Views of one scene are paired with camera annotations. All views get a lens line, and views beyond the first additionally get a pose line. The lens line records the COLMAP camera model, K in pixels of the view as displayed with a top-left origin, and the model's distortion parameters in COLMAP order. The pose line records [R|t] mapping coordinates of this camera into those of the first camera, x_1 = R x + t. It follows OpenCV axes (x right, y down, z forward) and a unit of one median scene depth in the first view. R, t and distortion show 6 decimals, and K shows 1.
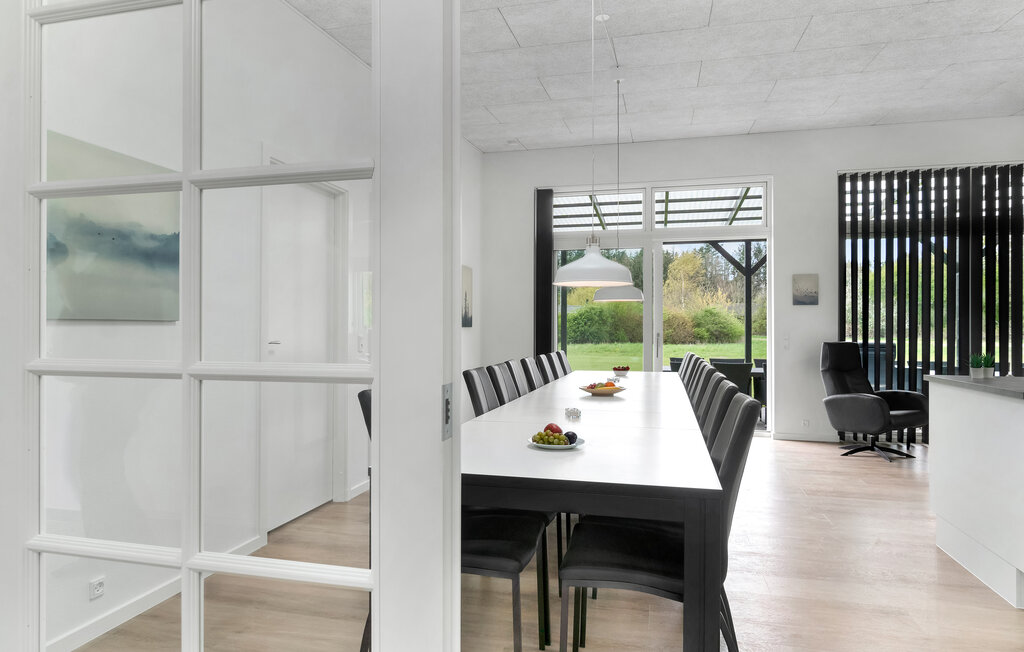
lens RADIAL K [[623.6, 0, 500.6], [0, 623.6, 317.6], [0, 0, 1]] dist [-0.001269, 0.000401]
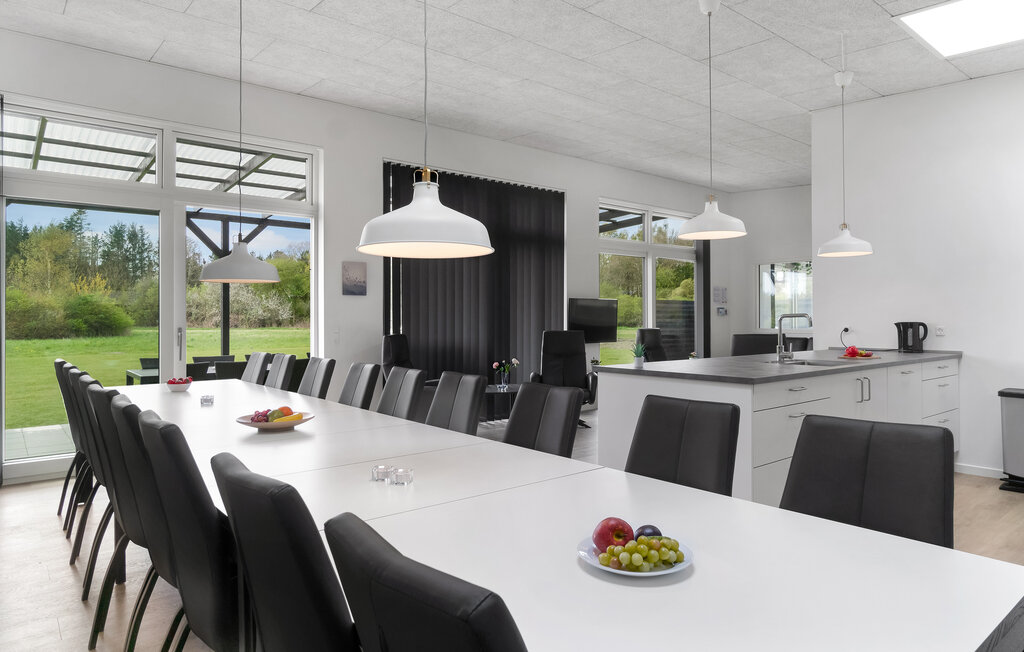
lens RADIAL K [[623.6, 0, 500.6], [0, 623.6, 317.6], [0, 0, 1]] dist [-0.001269, 0.000401]
pose [[0.593963, -0.008581, 0.804447, -0.132287], [-0.004837, 0.999887, 0.014237, -0.000945], [-0.804478, -0.012347, 0.593854, 0.267891]]
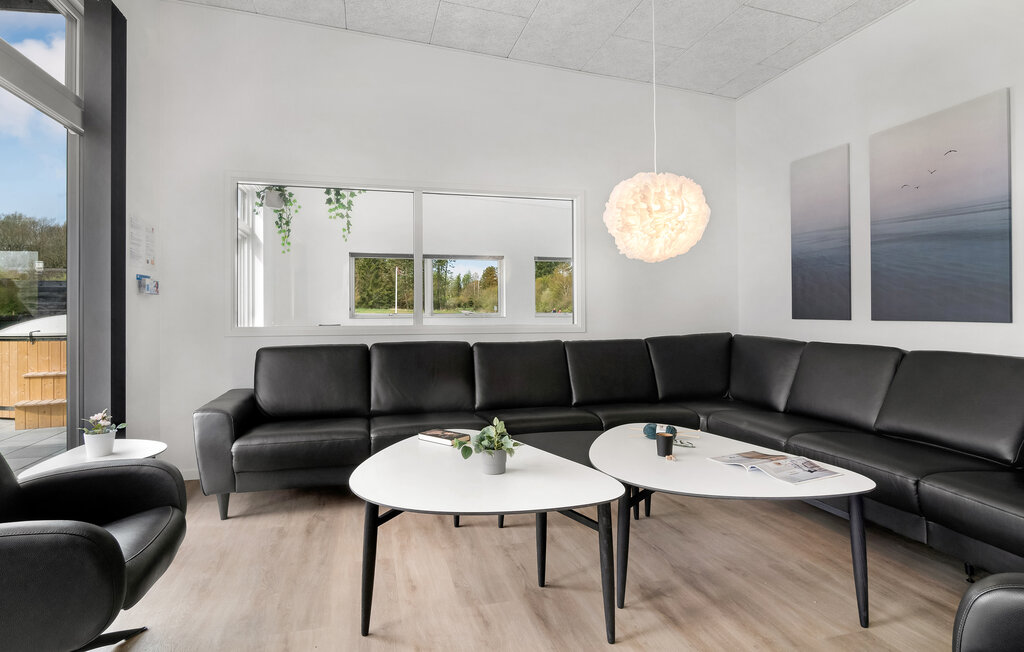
lens RADIAL K [[543.9, 0, 506.1], [0, 543.9, 305.1], [0, 0, 1]] dist [-0.002063, 0.000548]
pose [[-0.483568, 0.004000, 0.875298, 0.829096], [-0.007192, 0.999938, -0.008543, 0.023814], [-0.875277, -0.010426, -0.483509, 0.701840]]
